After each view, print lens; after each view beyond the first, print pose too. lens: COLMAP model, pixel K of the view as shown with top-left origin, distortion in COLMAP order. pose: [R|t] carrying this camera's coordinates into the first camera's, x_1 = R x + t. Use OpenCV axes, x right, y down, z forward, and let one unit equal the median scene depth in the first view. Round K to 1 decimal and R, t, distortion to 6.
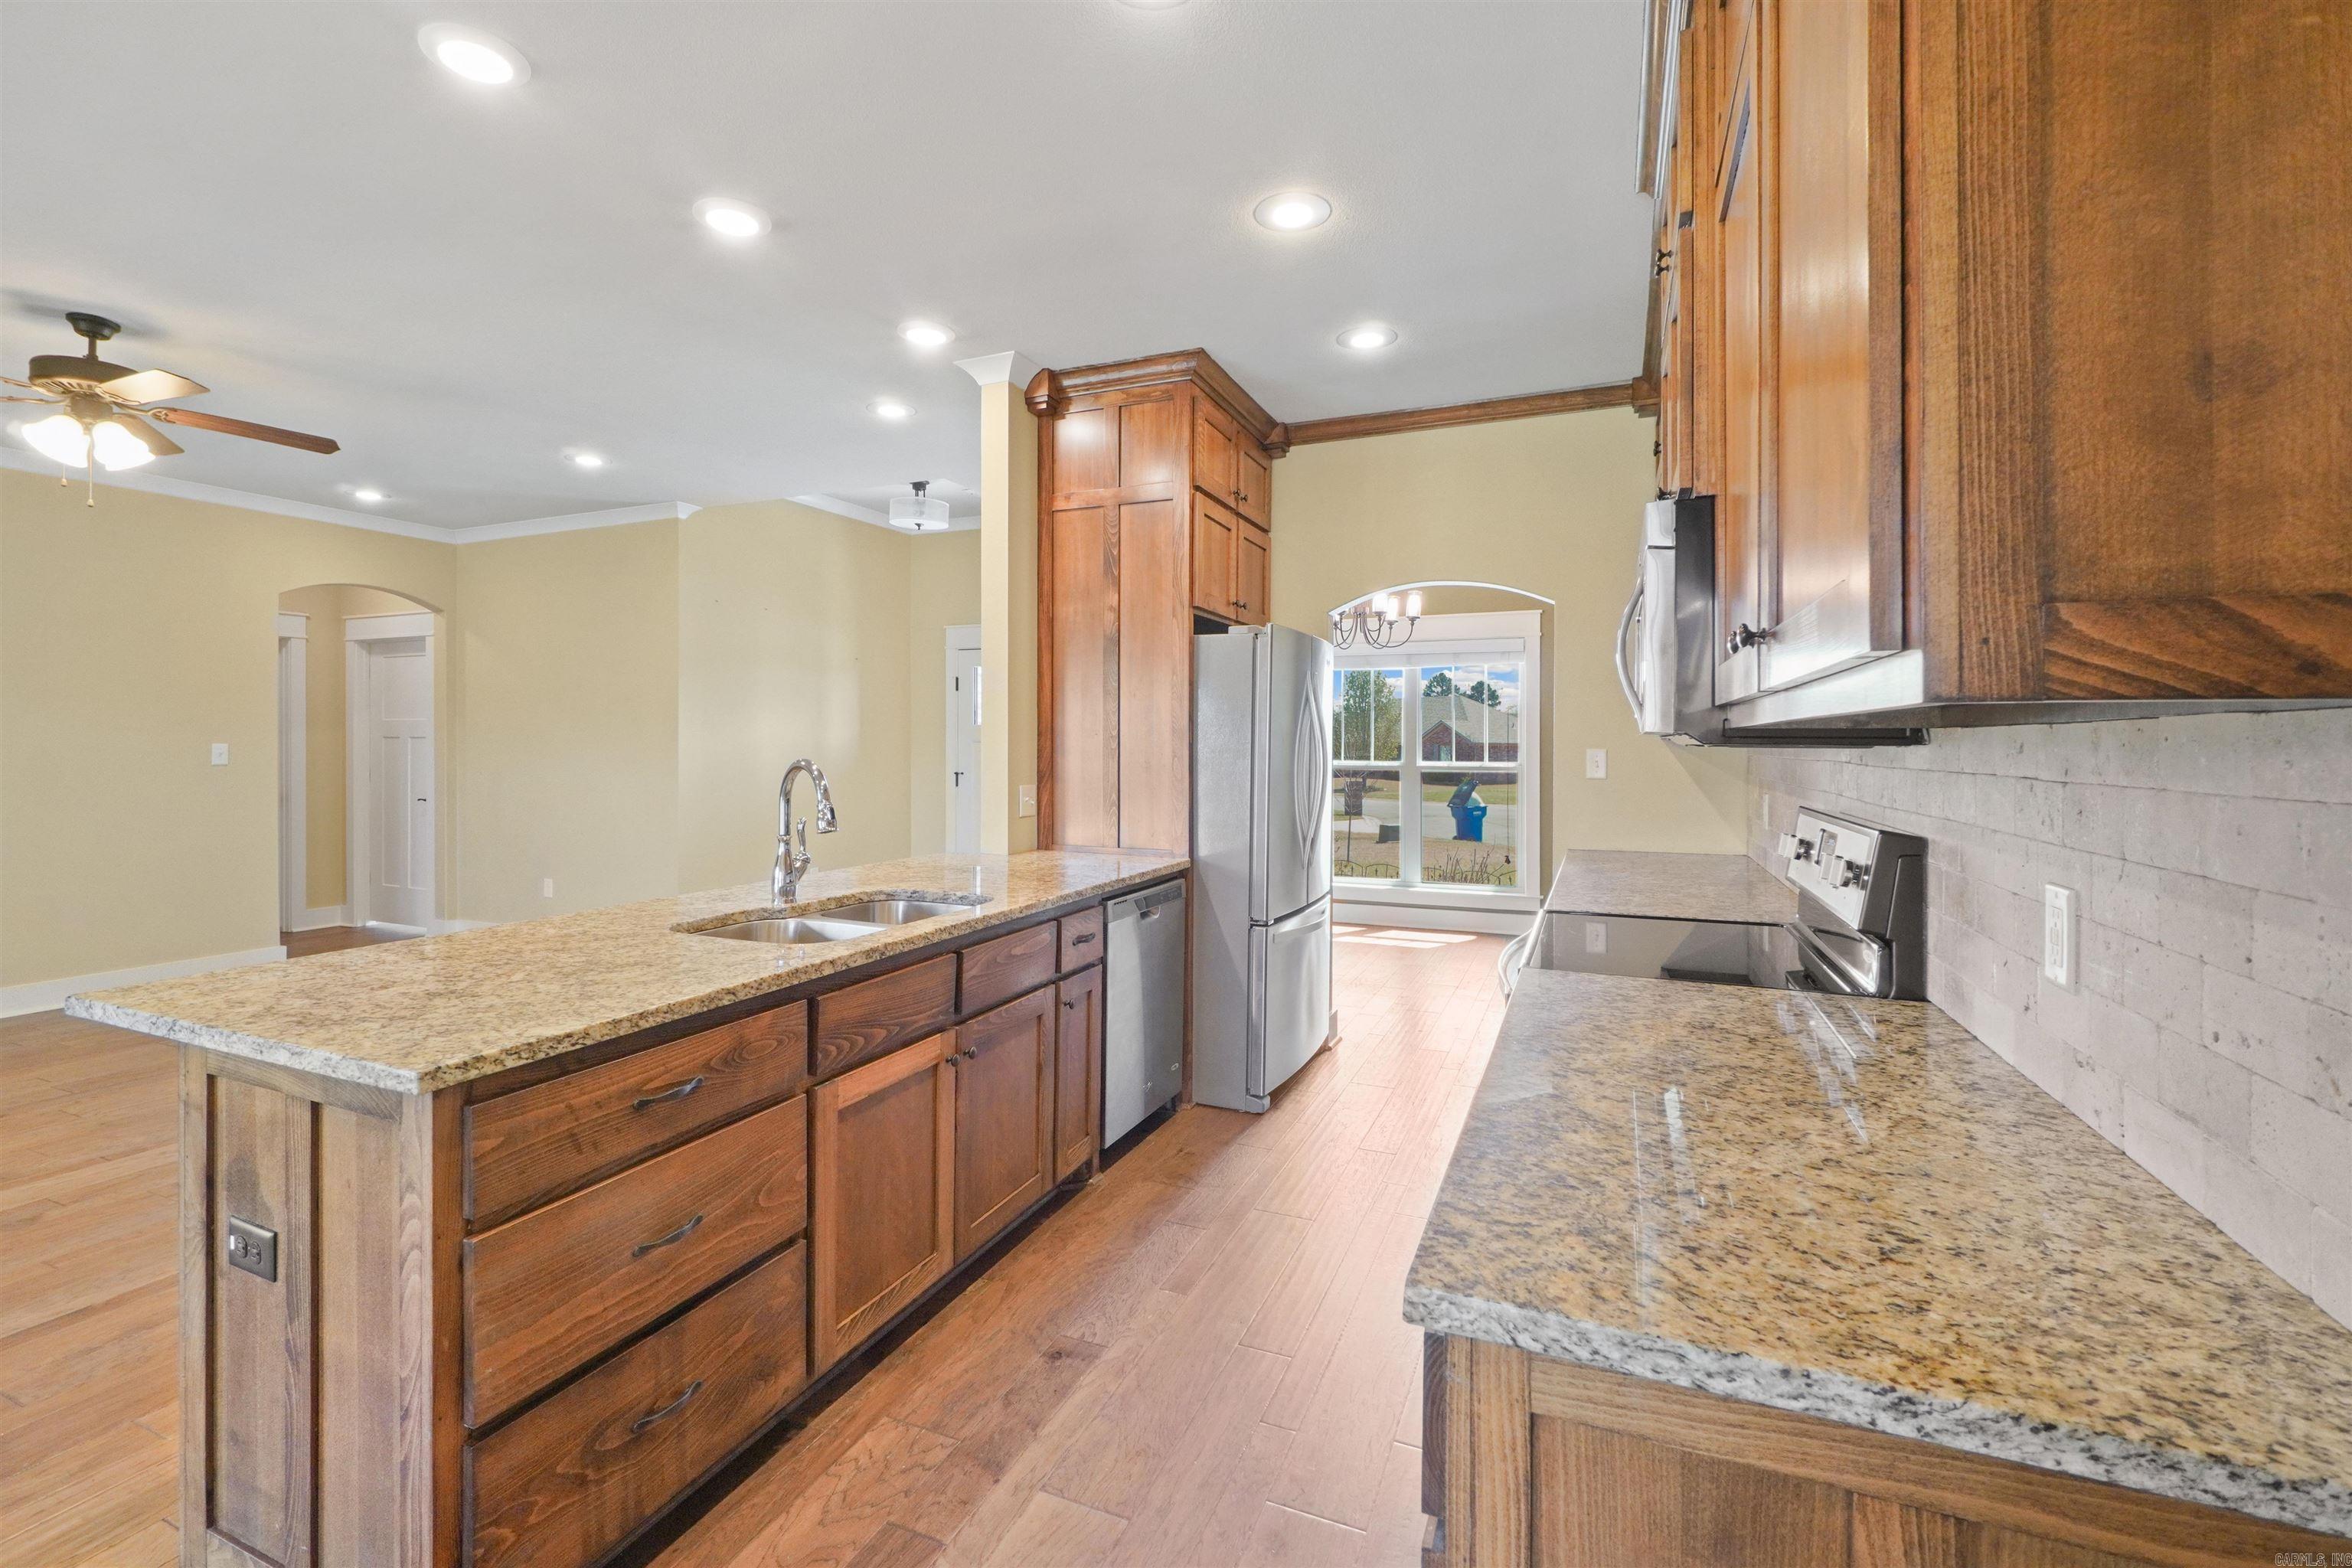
lens RADIAL K [[1020.2, 0, 1144.2], [0, 1020.2, 760.9], [0, 0, 1]] dist [0.000923, 0.000062]
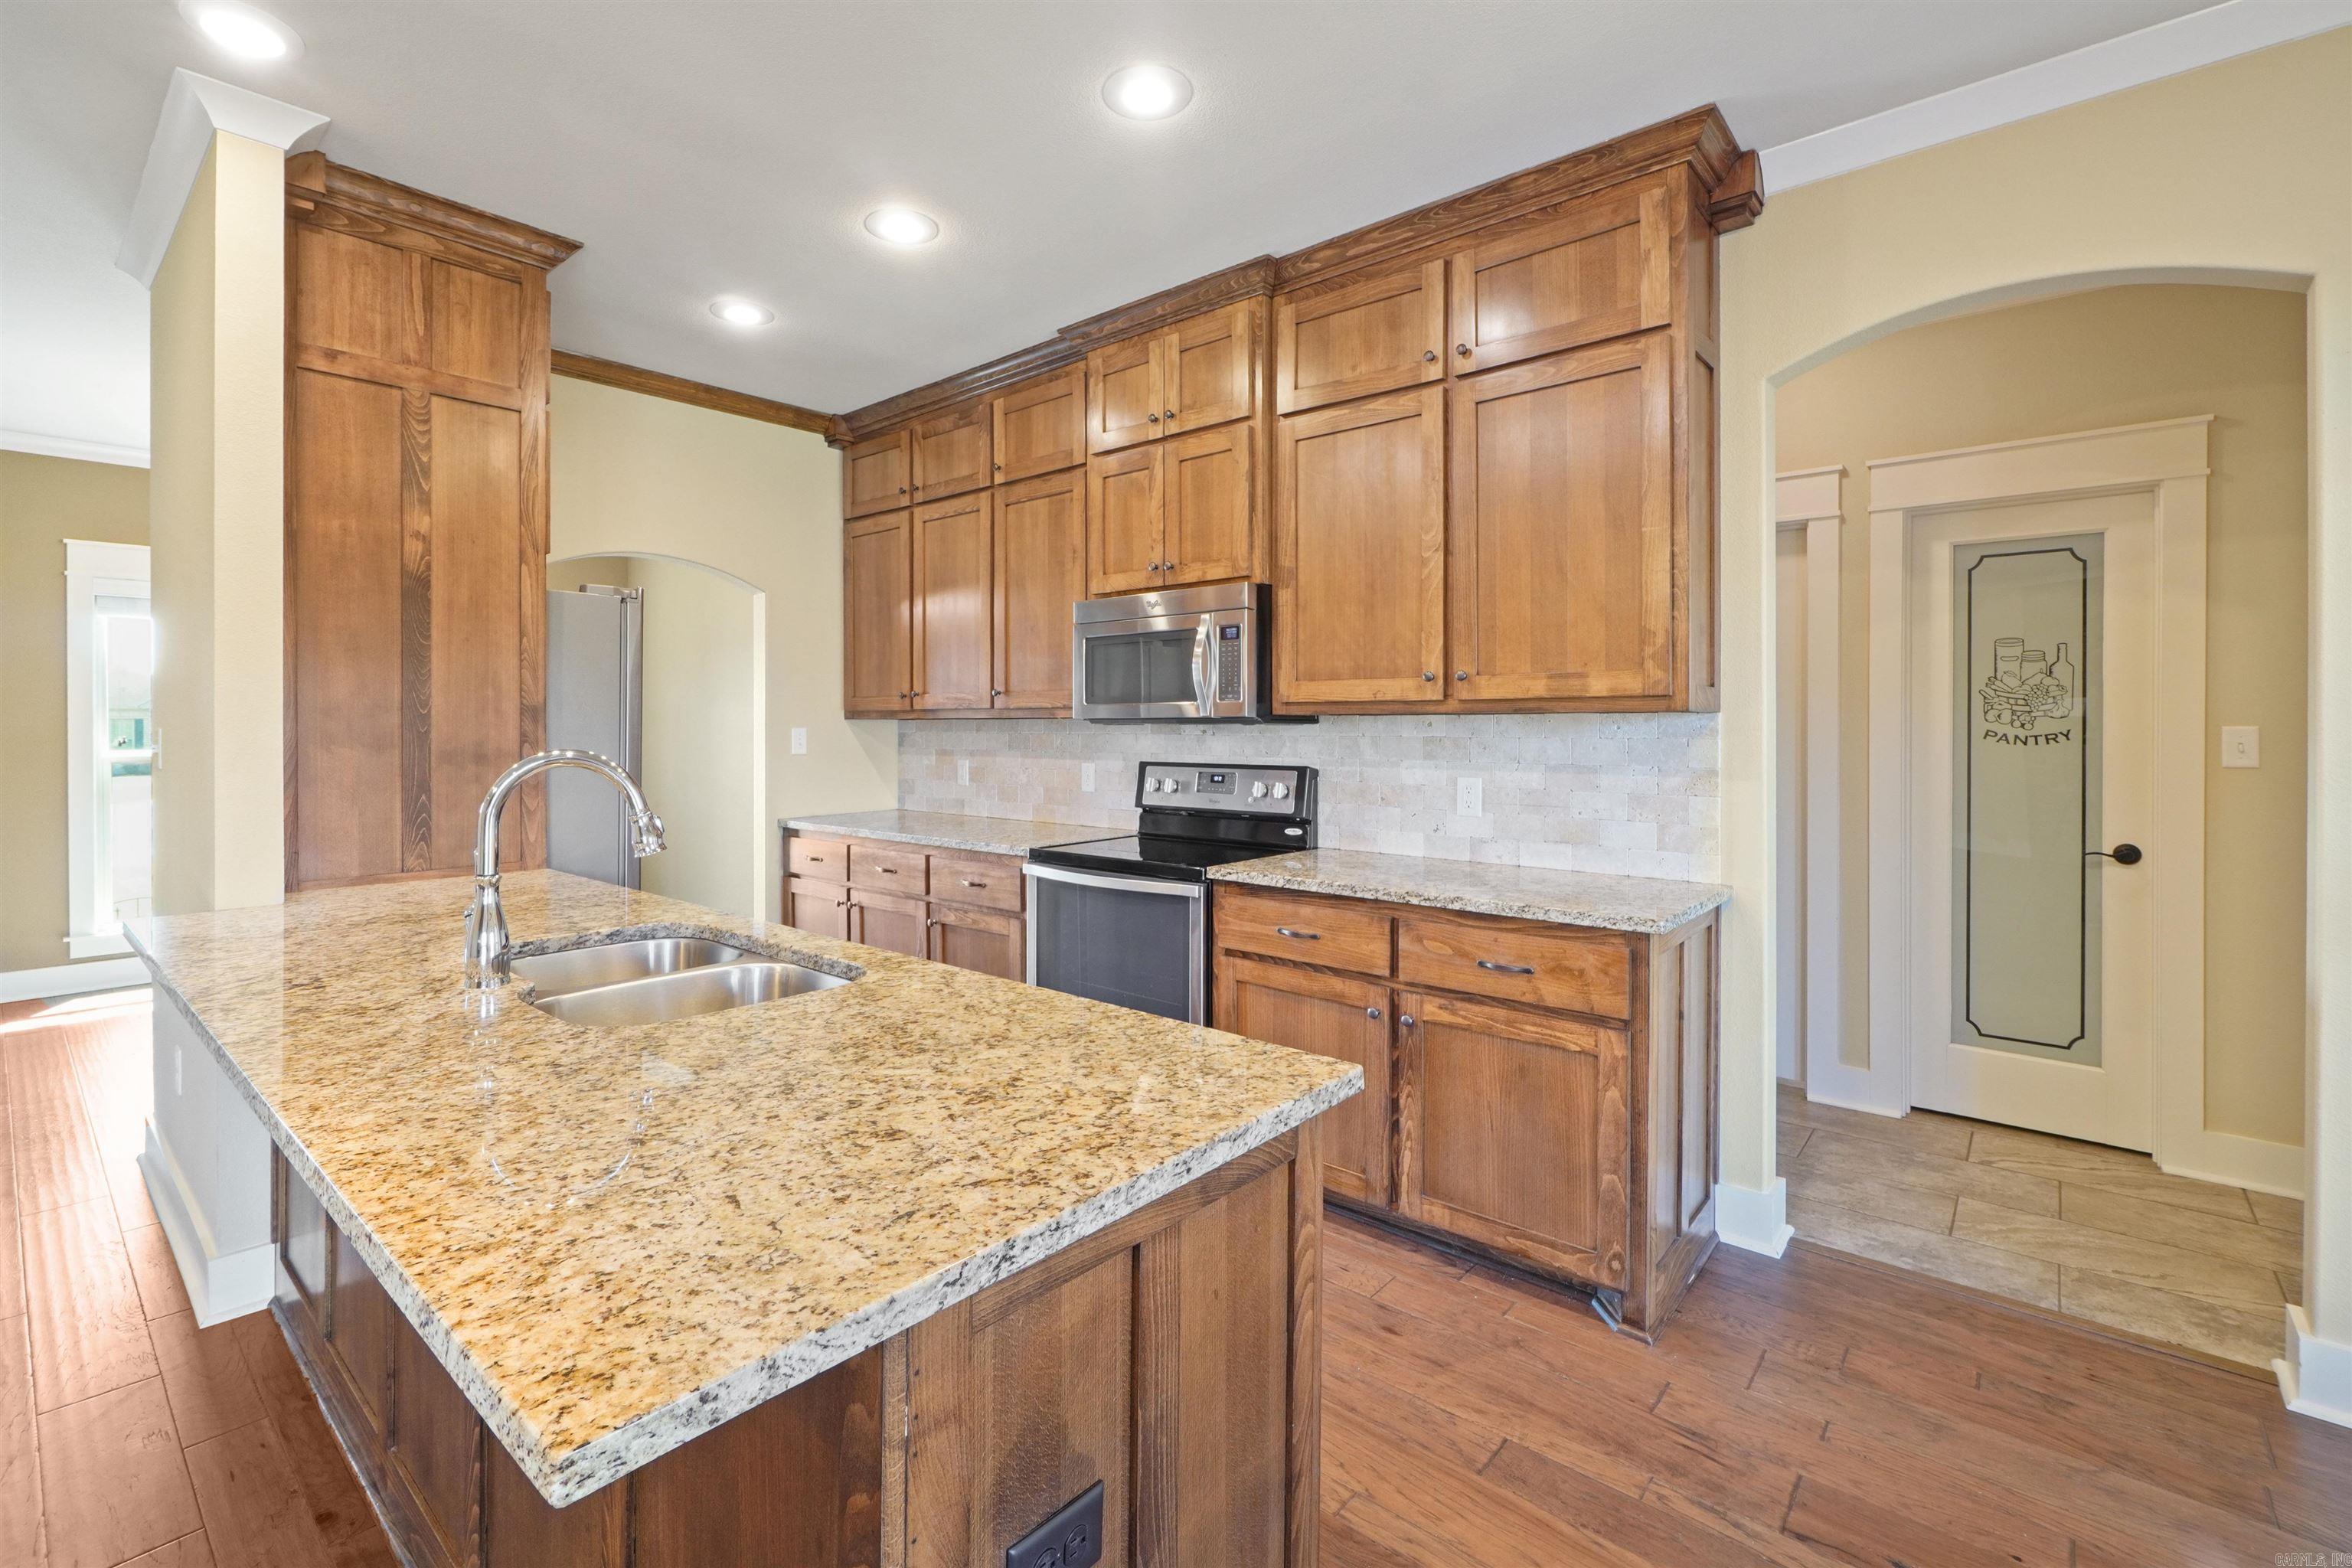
lens RADIAL K [[1036.2, 0, 1173.6], [0, 1036.2, 722.1], [0, 0, 1]] dist [-0.000948, -0.000125]
pose [[0.288972, -0.001790, 0.957336, -0.575939], [0.019748, 0.999797, -0.004092, -0.007037], [-0.957134, 0.020088, 0.288949, 0.297334]]
